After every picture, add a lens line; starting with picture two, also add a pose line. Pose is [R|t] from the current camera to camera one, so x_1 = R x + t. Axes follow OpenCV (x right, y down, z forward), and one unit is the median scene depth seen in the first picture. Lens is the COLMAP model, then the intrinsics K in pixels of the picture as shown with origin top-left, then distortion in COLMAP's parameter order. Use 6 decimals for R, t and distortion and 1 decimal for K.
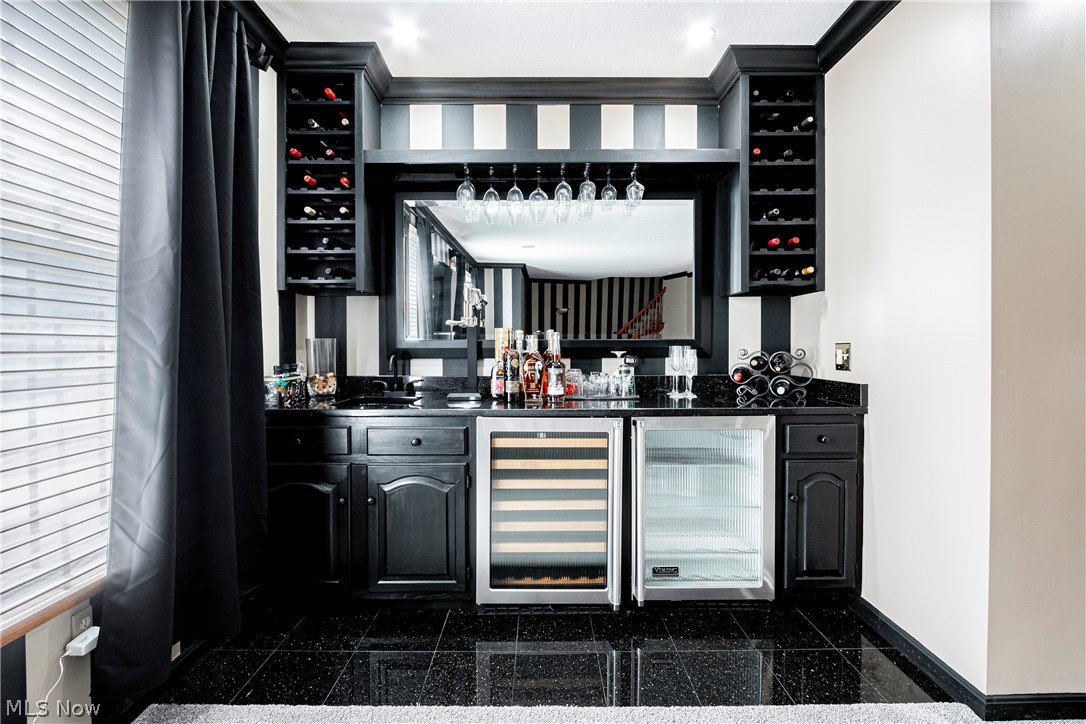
lens RADIAL K [[525.0, 0, 543.4], [0, 525.0, 341.7], [0, 0, 1]] dist [0.000281, -0.000234]
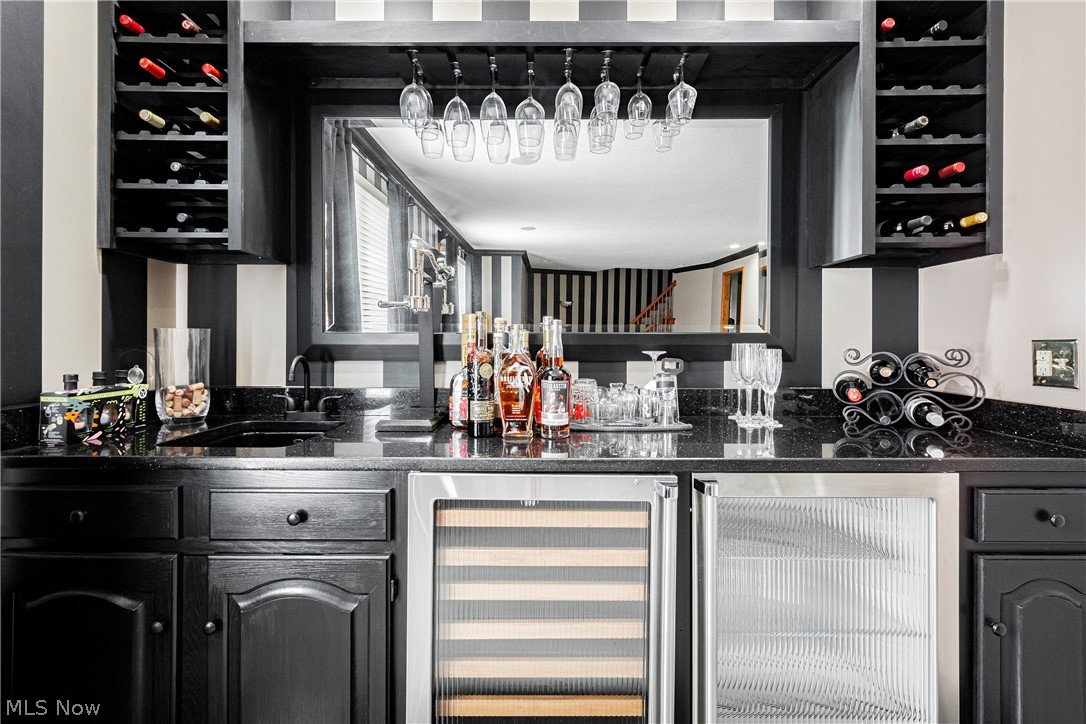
lens RADIAL K [[525.0, 0, 543.4], [0, 525.0, 341.7], [0, 0, 1]] dist [0.000281, -0.000234]
pose [[0.999965, 0.004892, -0.006758, 0.013565], [-0.004818, 0.999929, 0.010859, 0.000759], [0.006811, -0.010826, 0.999918, 0.384353]]
